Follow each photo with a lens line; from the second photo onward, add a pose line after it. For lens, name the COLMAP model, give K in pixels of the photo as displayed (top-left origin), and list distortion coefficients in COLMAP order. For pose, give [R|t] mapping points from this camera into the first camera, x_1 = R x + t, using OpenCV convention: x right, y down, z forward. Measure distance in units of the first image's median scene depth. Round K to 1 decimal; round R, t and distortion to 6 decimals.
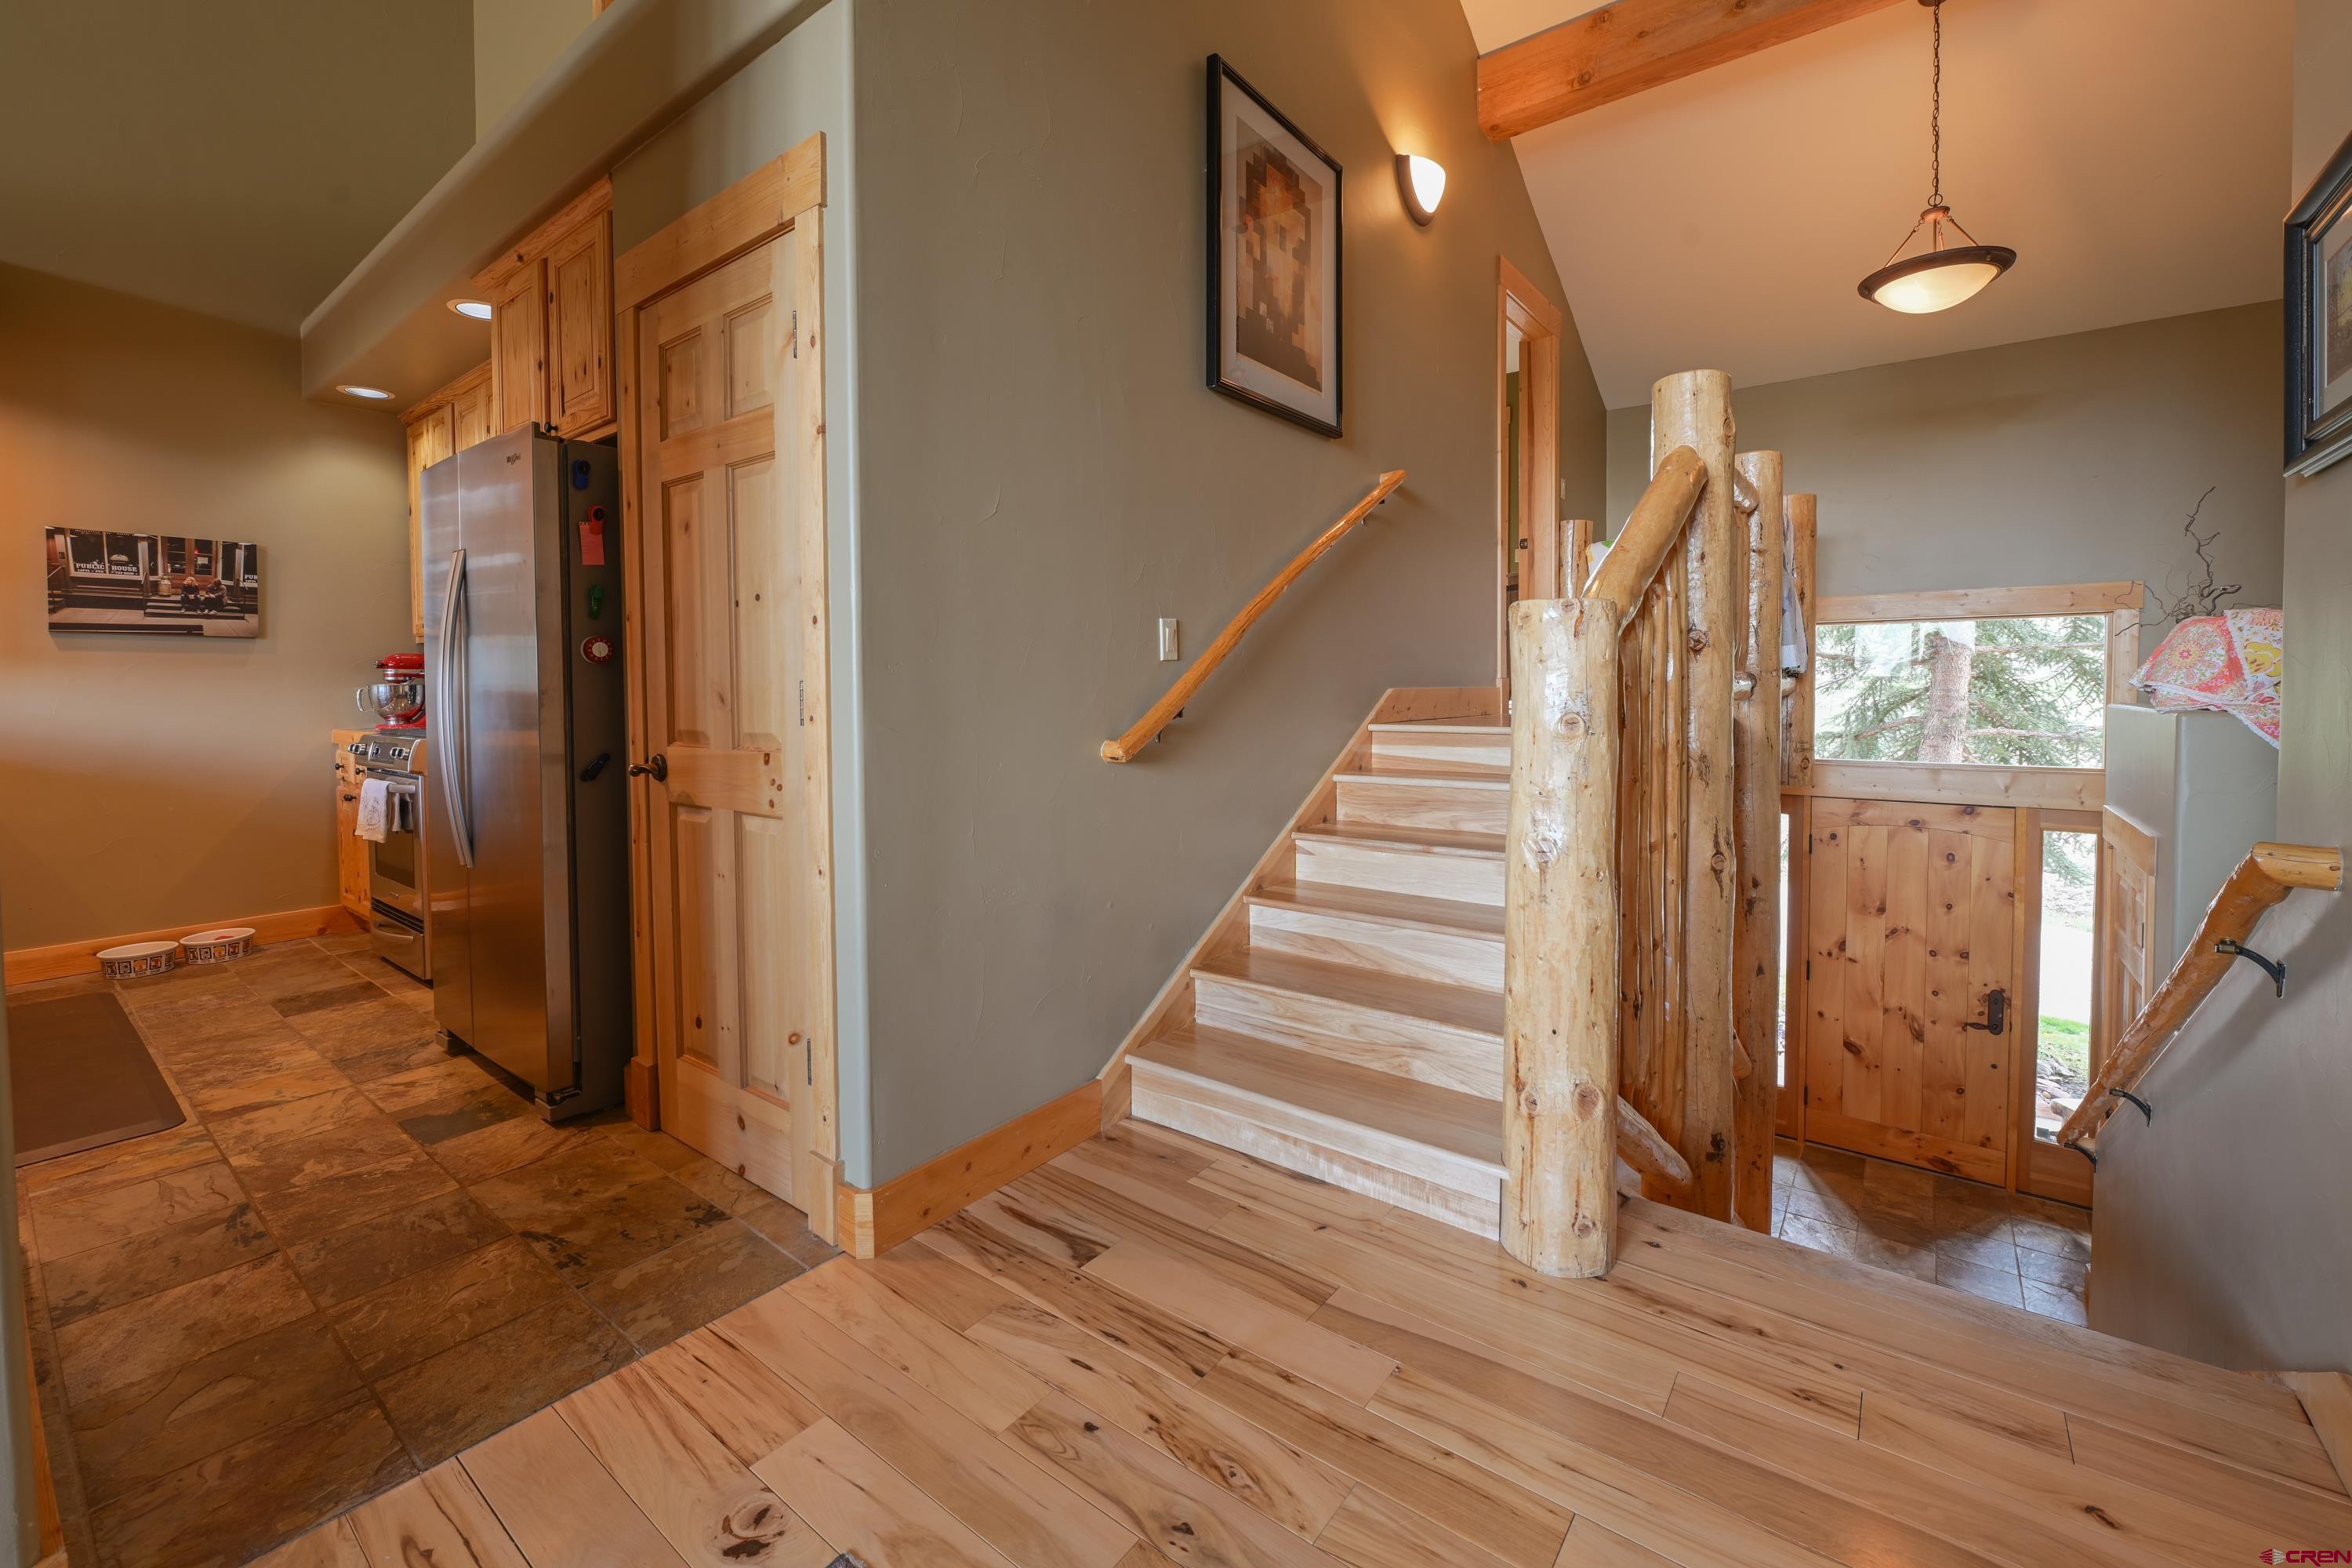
lens RADIAL K [[963.1, 0, 1169.0], [0, 963.1, 730.7], [0, 0, 1]] dist [-0.003654, -0.000772]
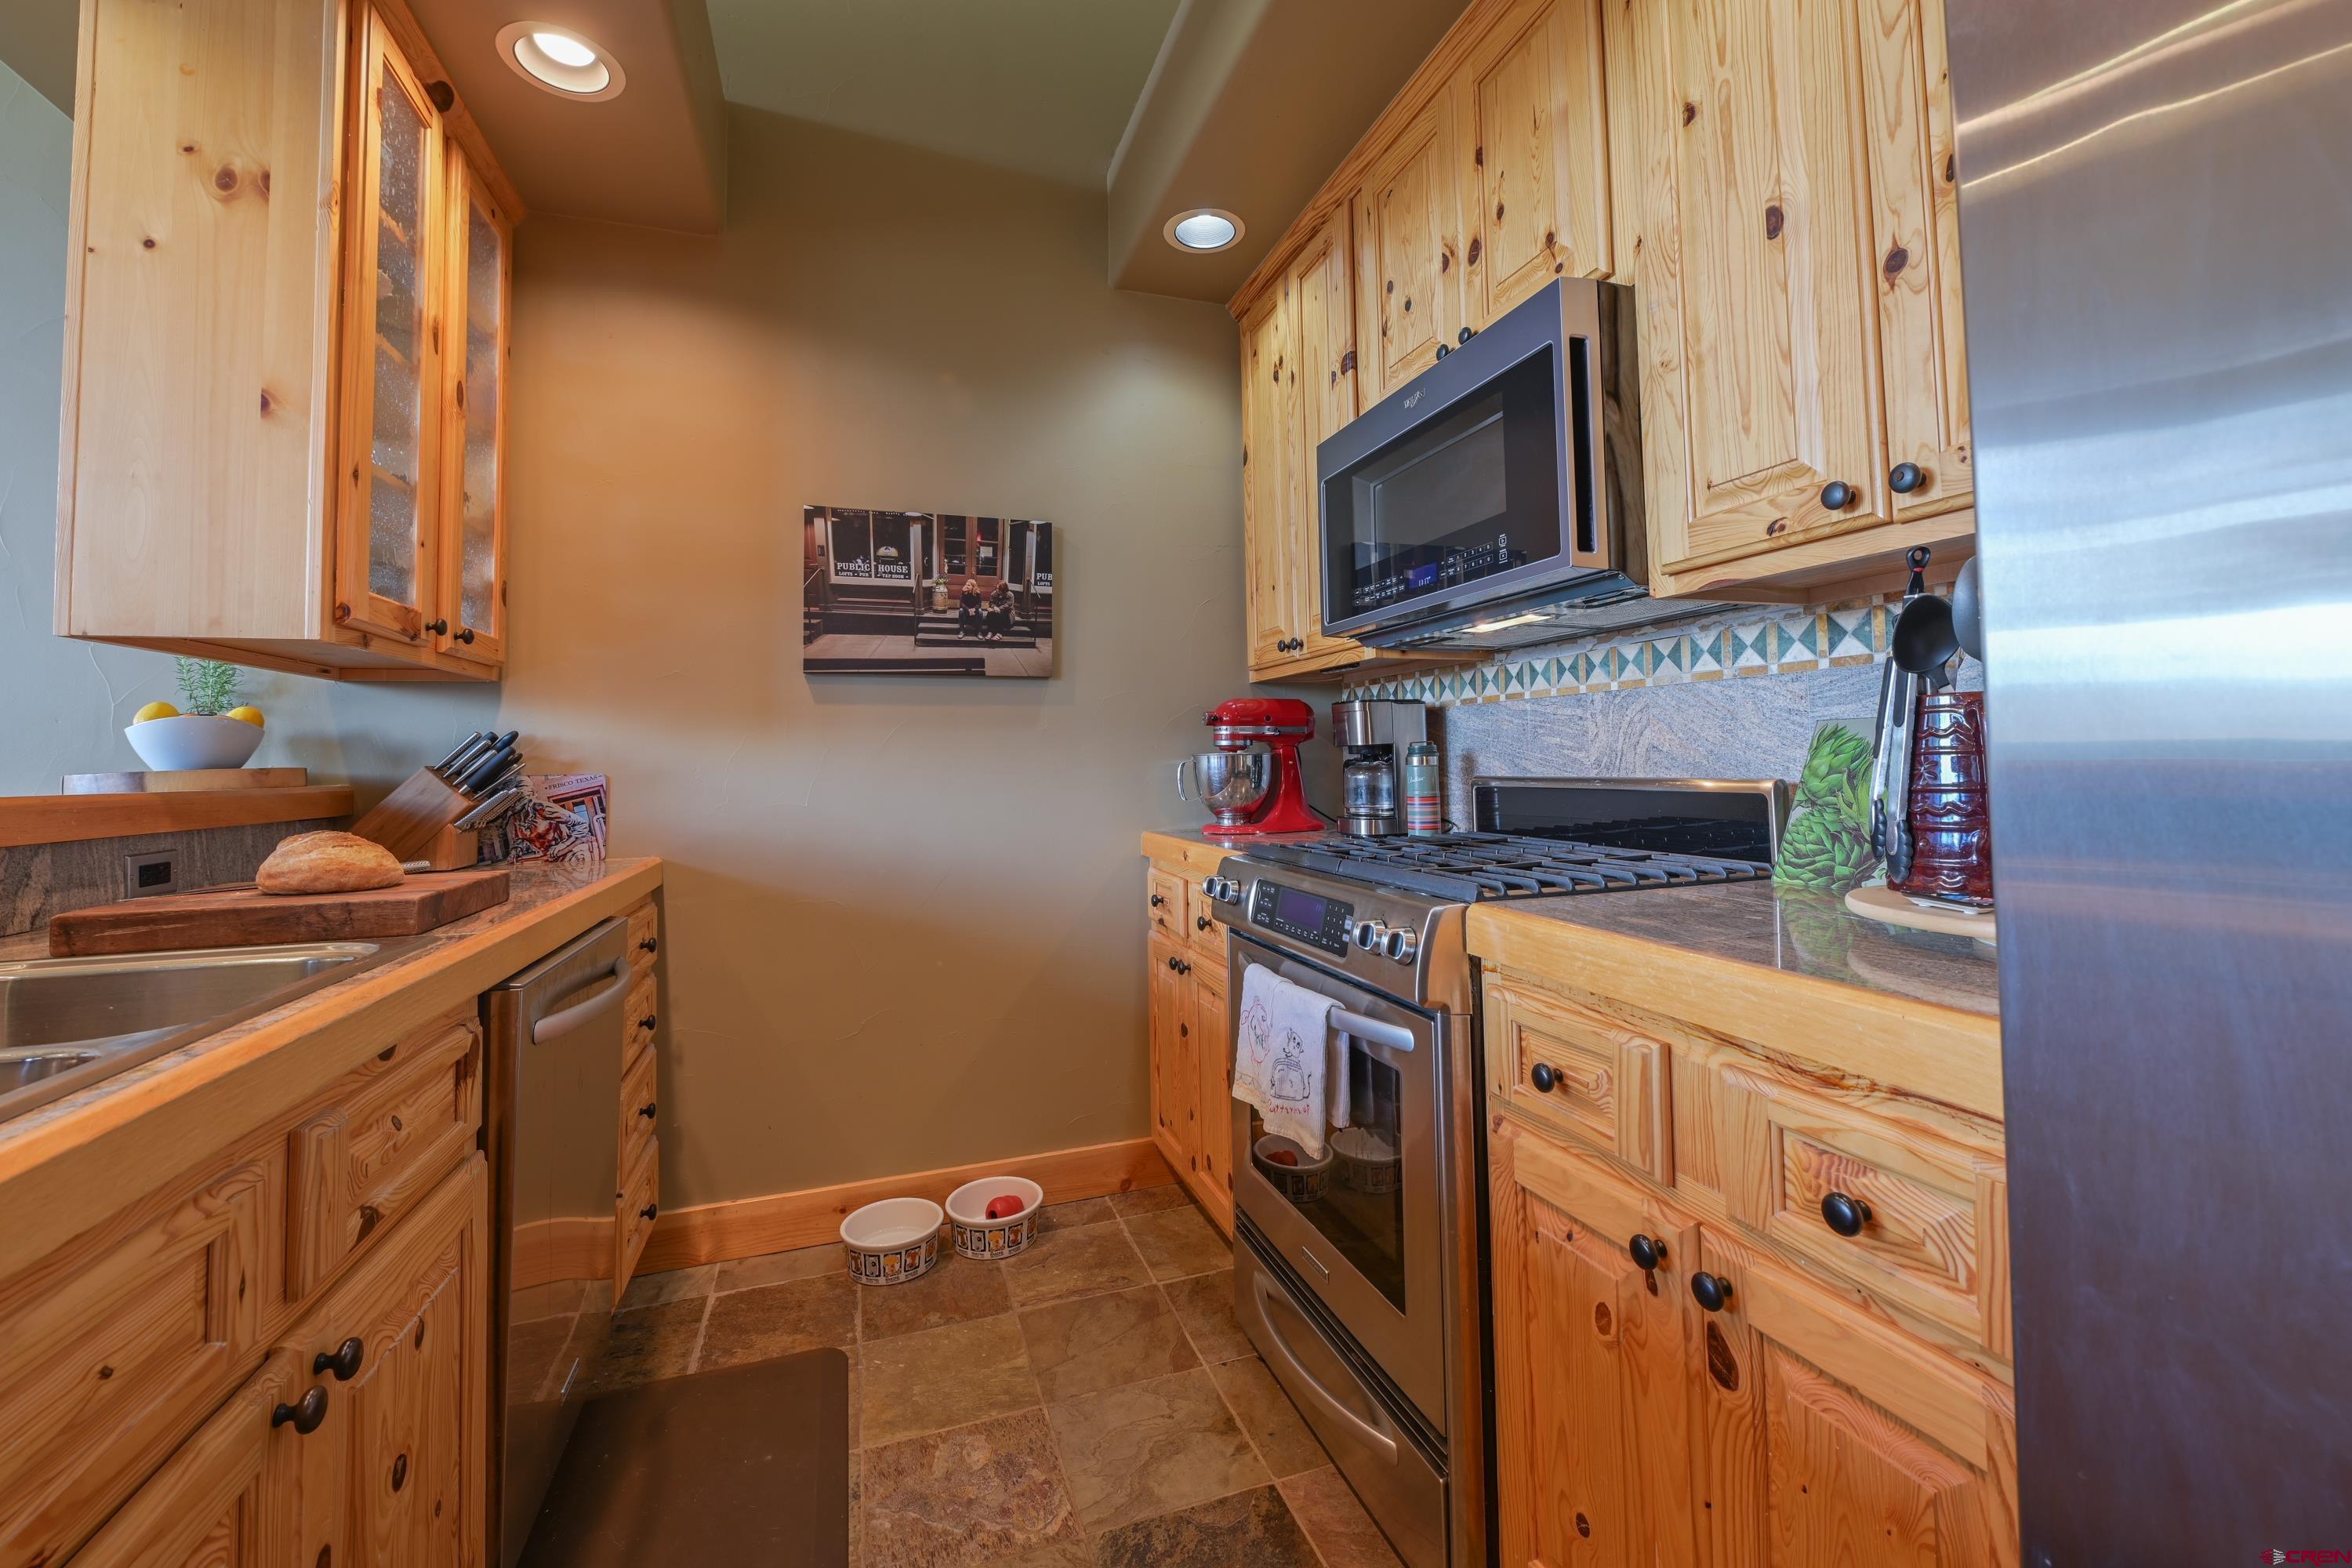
lens RADIAL K [[963.1, 0, 1179.9], [0, 963.1, 775.7], [0, 0, 1]] dist [-0.003654, -0.000772]
pose [[0.835617, -0.000831, -0.549312, -0.581936], [-0.013721, 0.999655, -0.022385, -0.024934], [0.549141, 0.026242, 0.835317, 0.572703]]
